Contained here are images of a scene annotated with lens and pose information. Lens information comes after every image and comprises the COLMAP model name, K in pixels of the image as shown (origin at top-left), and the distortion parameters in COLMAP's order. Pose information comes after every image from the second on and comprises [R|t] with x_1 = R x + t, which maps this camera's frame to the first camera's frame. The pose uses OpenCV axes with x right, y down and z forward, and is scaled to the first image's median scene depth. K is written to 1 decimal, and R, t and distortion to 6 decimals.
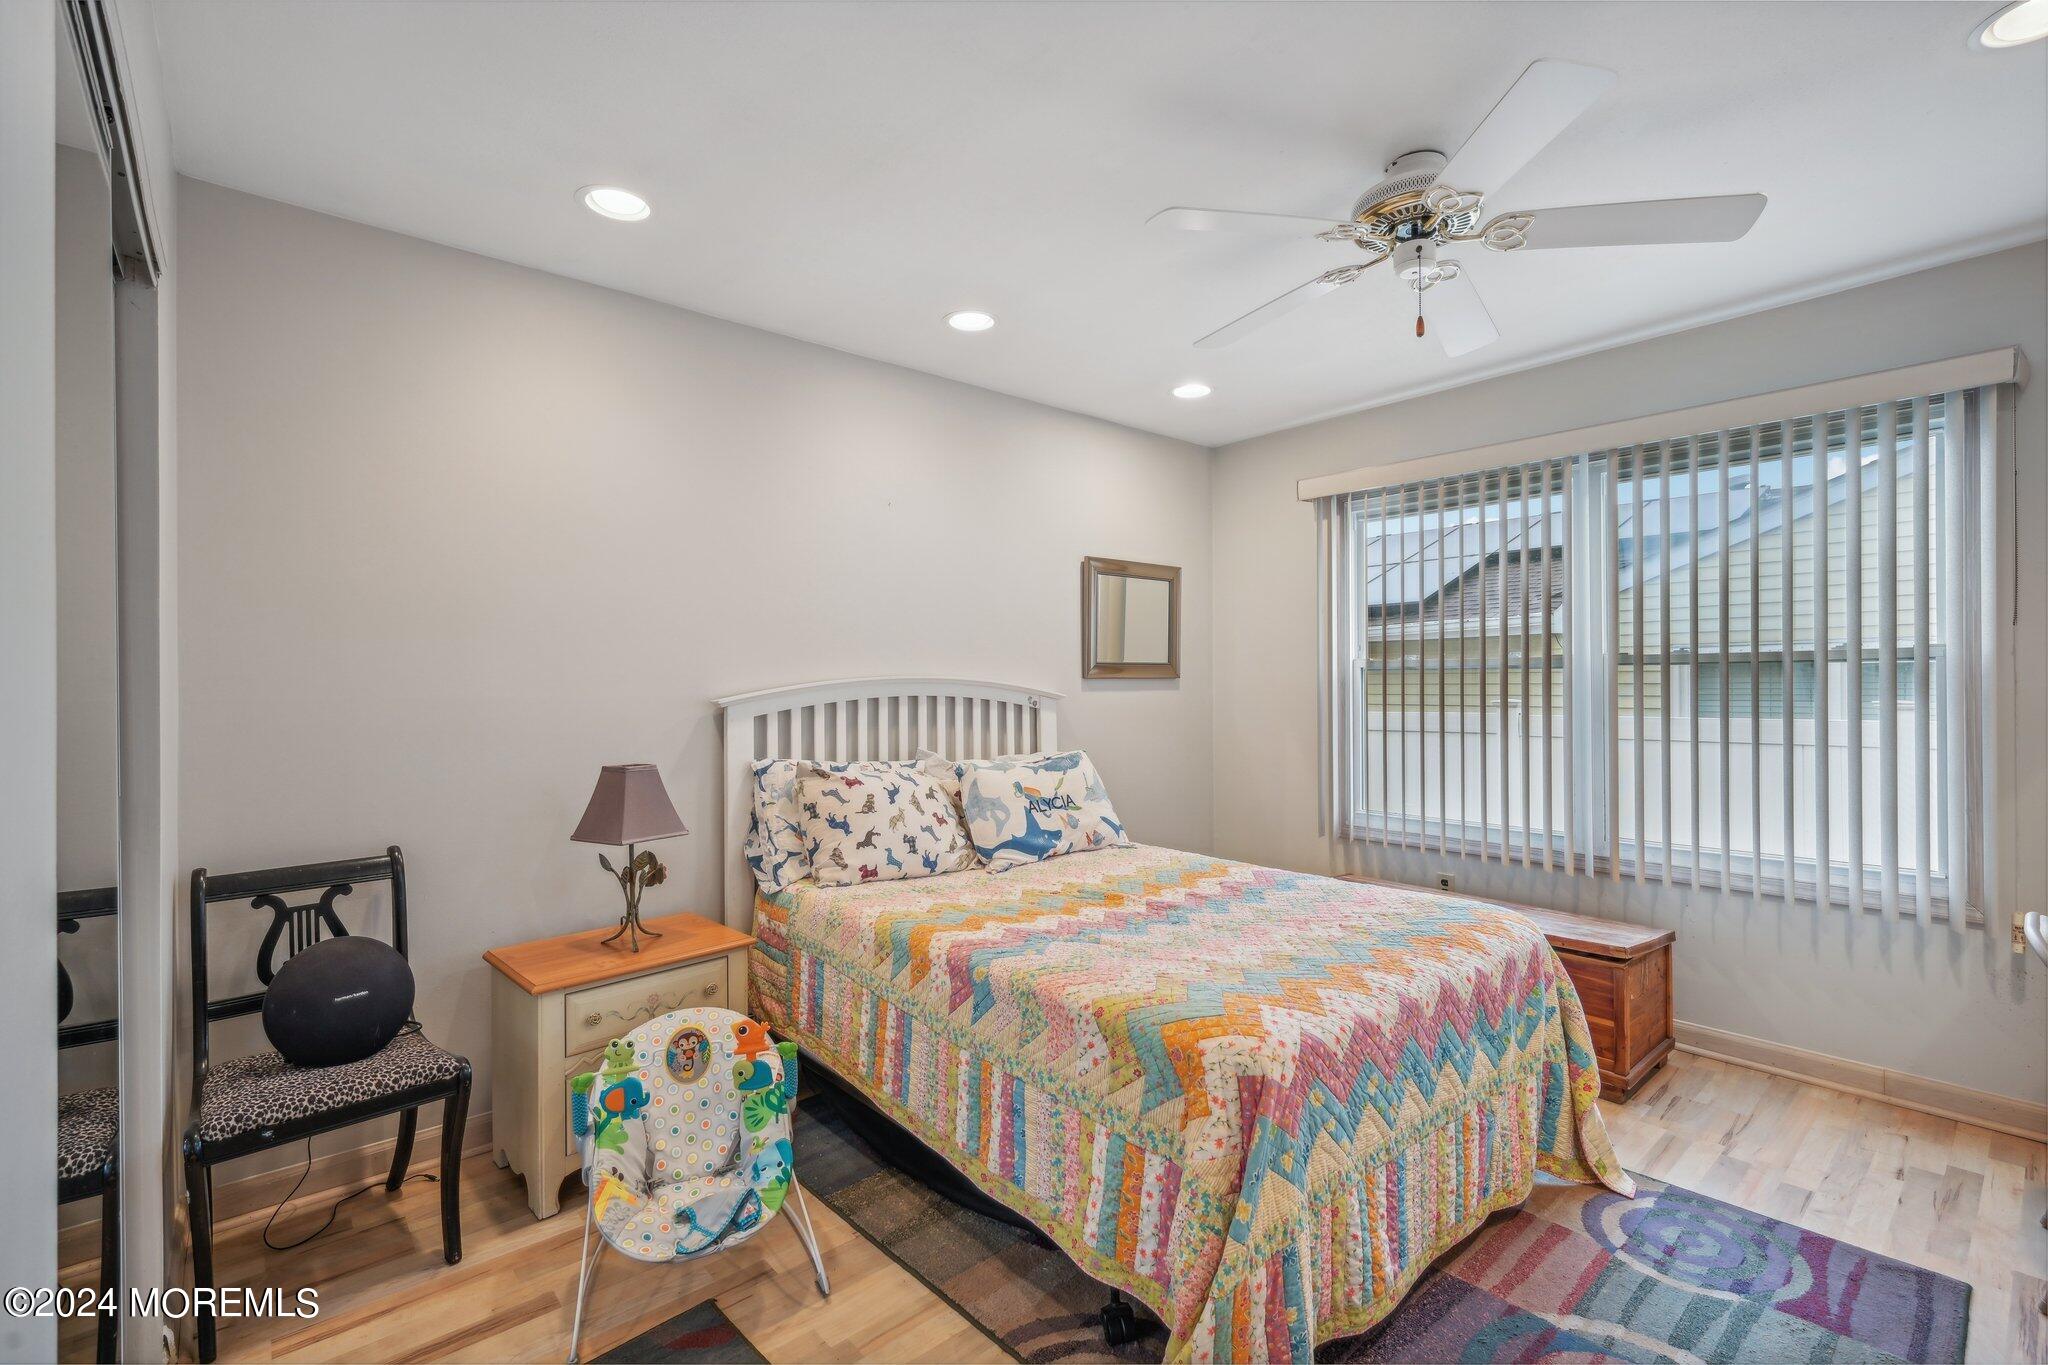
lens RADIAL K [[918.6, 0, 1025.8], [0, 918.6, 683.3], [0, 0, 1]] dist [0.004786, -0.001456]
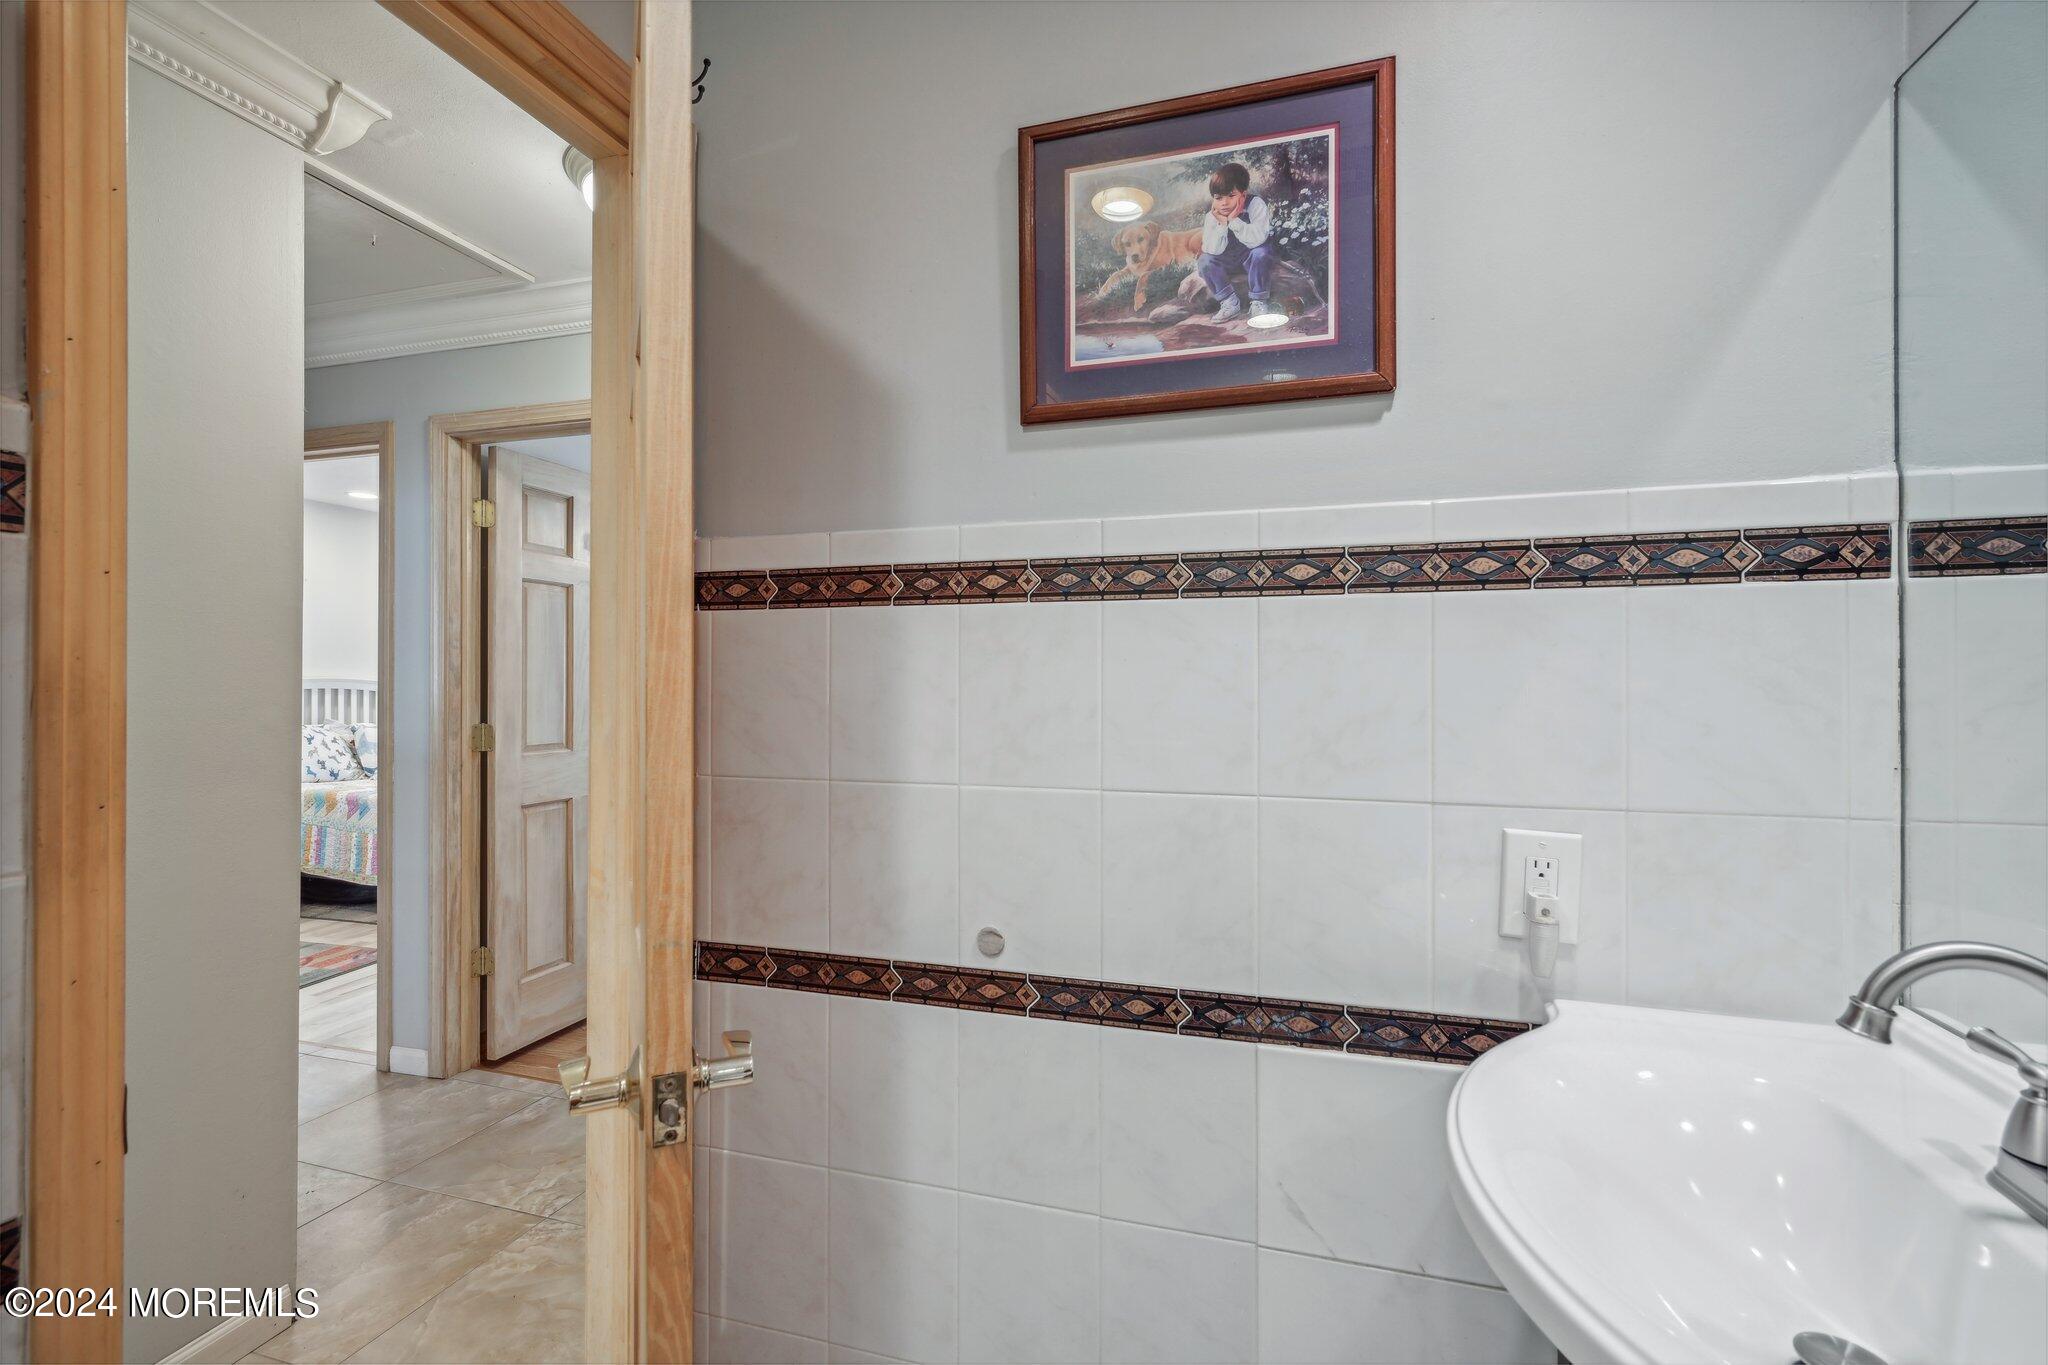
lens RADIAL K [[918.6, 0, 1021.2], [0, 918.6, 679.2], [0, 0, 1]] dist [0.004786, -0.001456]
pose [[0.850280, 0.008806, 0.526257, 0.101725], [-0.006128, 0.999958, -0.006831, -0.000499], [-0.526295, 0.002583, 0.850298, -1.376414]]
